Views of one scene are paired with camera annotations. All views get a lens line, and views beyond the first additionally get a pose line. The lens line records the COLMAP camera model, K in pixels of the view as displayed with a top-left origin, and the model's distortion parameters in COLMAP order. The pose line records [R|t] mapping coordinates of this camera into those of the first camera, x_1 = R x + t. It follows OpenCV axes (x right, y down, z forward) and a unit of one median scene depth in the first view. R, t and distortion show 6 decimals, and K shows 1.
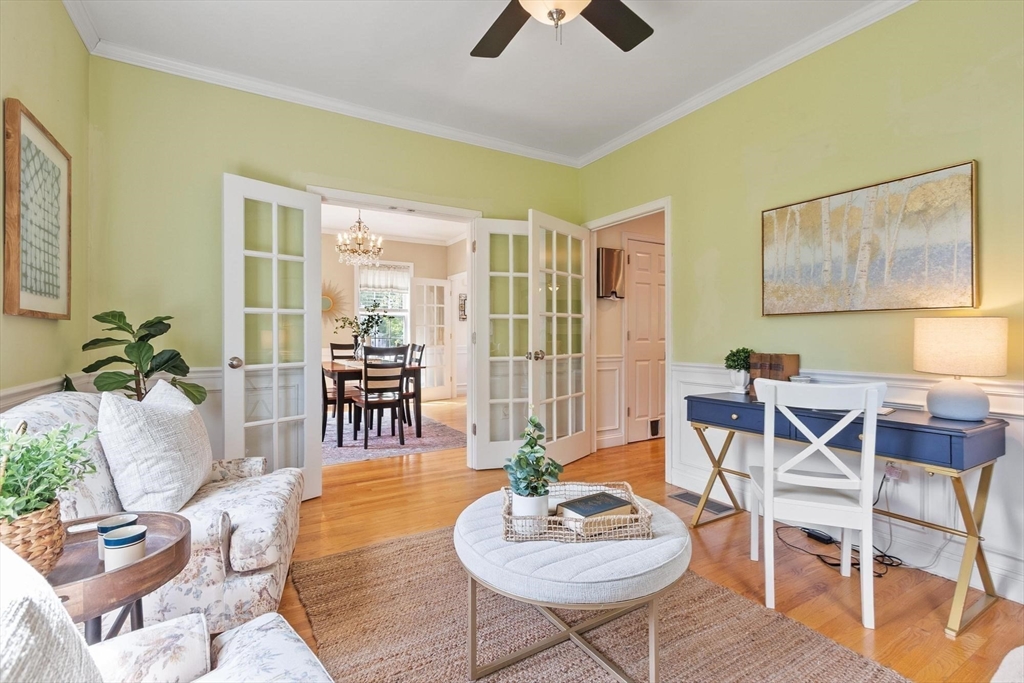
lens RADIAL K [[451.0, 0, 509.6], [0, 451.0, 336.9], [0, 0, 1]] dist [-0.000193, -0.000255]
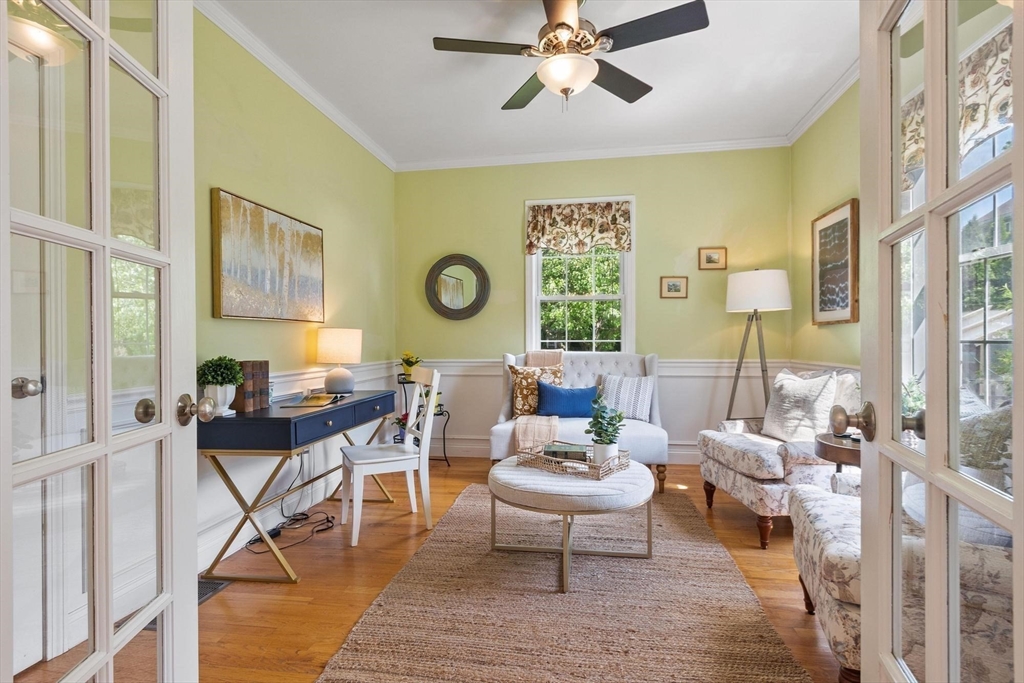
lens RADIAL K [[514.1, 0, 512.0], [0, 514.1, 341.5], [0, 0, 1]] dist [0.001621, 0.000107]
pose [[-0.770576, 0.001521, 0.637346, -0.501896], [0.005109, 0.999980, 0.003790, -0.002556], [-0.637327, 0.006177, -0.770569, 1.573737]]
